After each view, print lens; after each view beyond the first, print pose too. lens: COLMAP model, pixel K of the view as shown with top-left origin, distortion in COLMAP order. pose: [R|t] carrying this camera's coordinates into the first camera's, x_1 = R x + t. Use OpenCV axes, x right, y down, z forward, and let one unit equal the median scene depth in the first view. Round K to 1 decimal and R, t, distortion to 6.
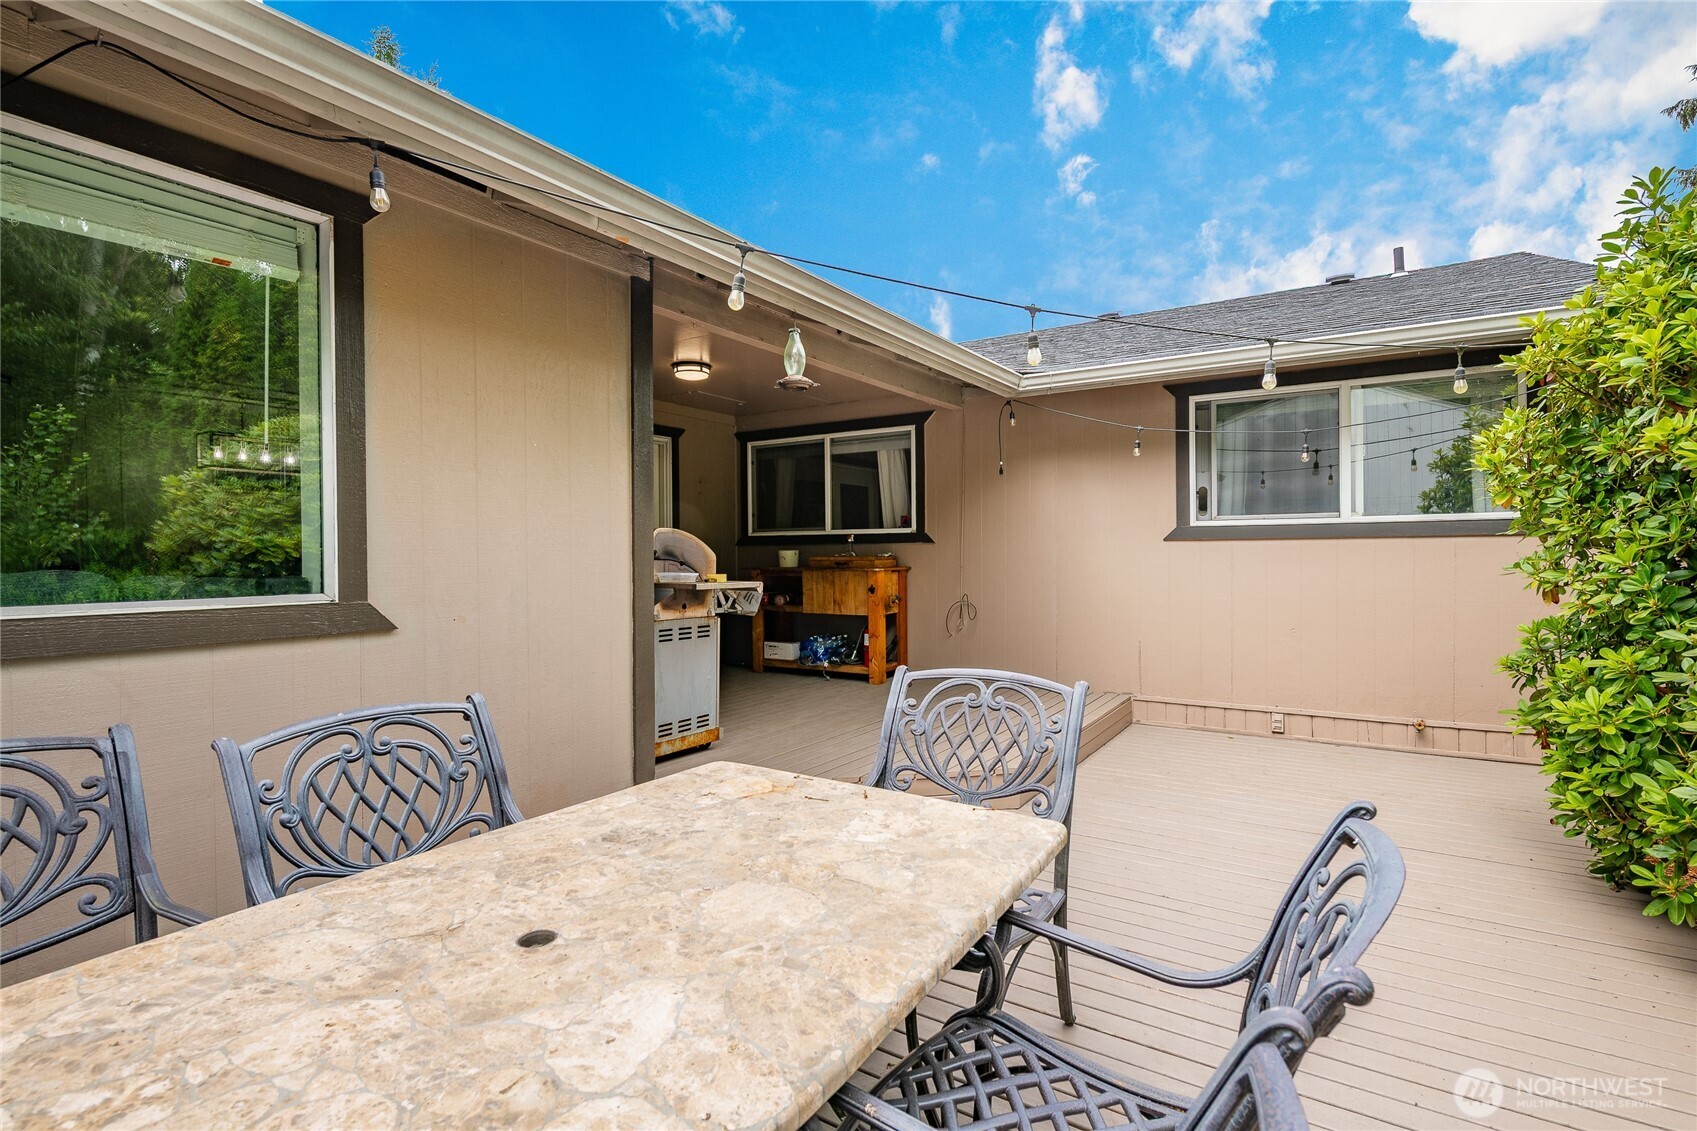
lens RADIAL K [[810.2, 0, 848.5], [0, 810.2, 565.5], [0, 0, 1]] dist [-0.000327, -0.000025]
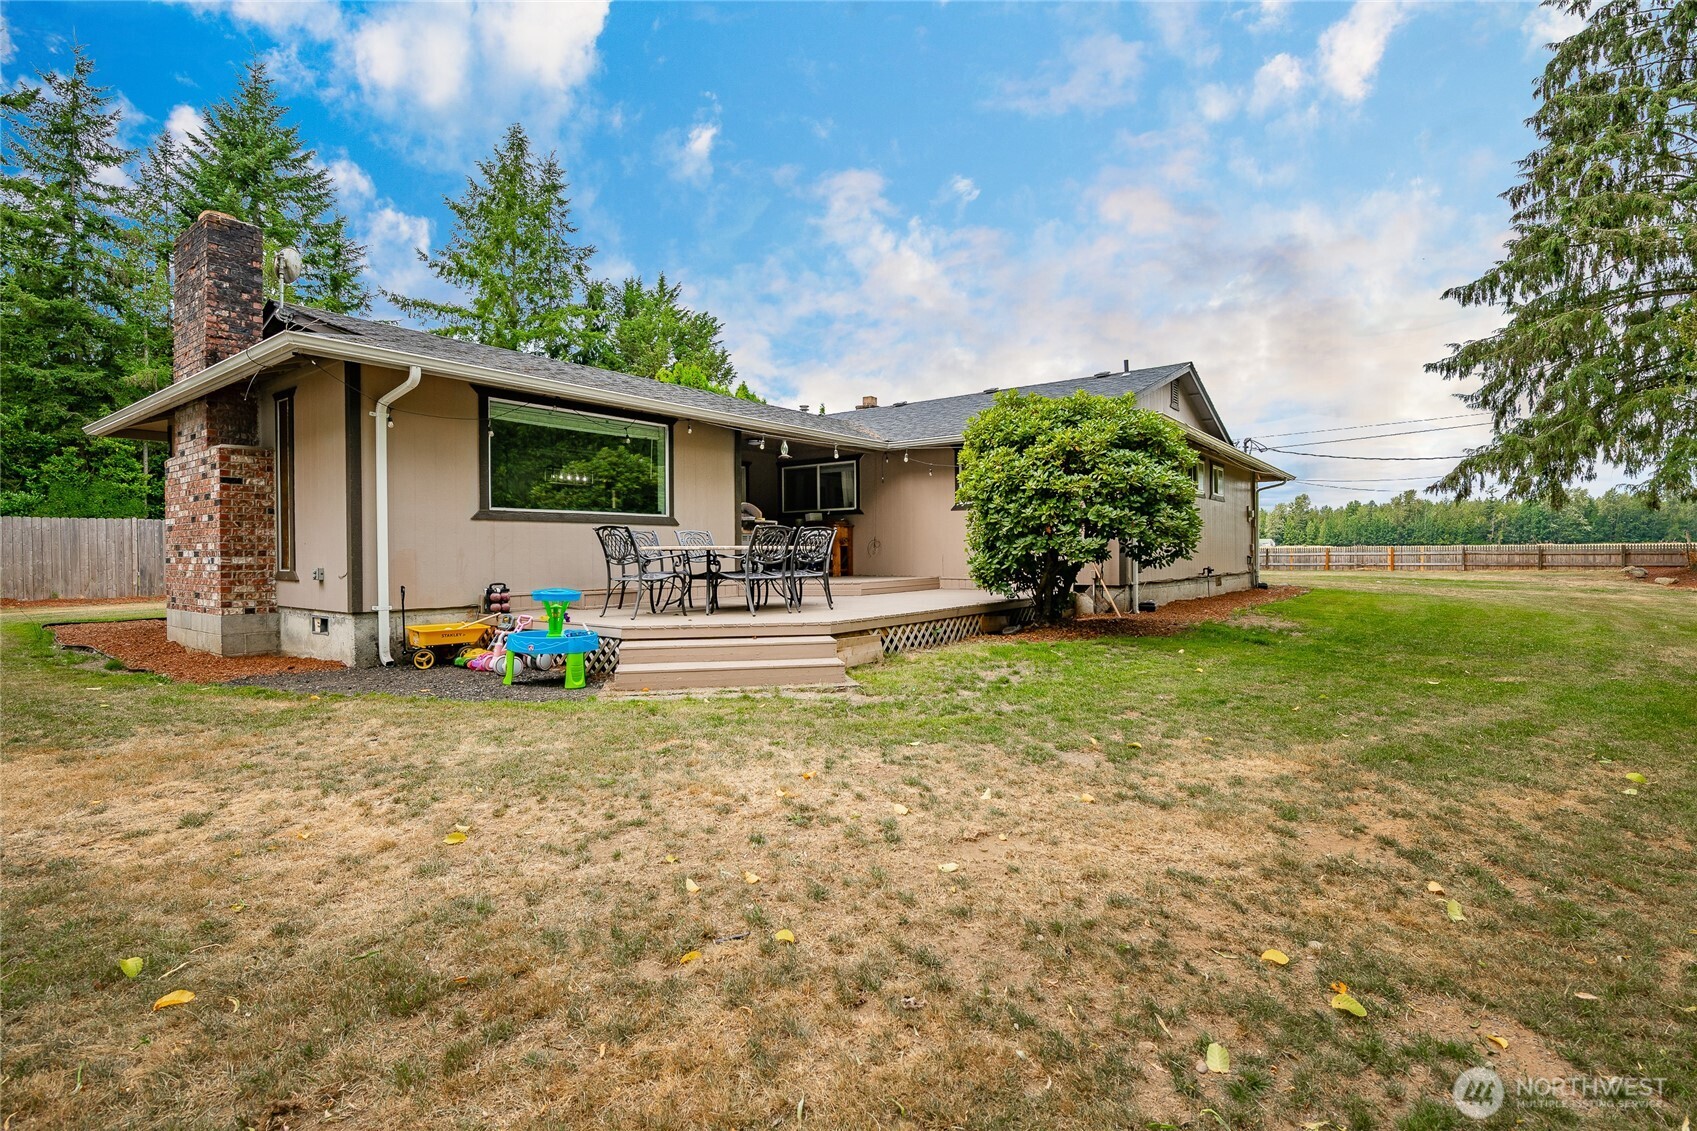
lens RADIAL K [[810.2, 0, 848.5], [0, 810.2, 565.5], [0, 0, 1]] dist [-0.000327, -0.000025]
pose [[0.997065, 0.003717, -0.076466, 0.231999], [-0.003674, 0.999993, 0.000704, 0.109744], [0.076468, -0.000421, 0.997072, -1.175279]]
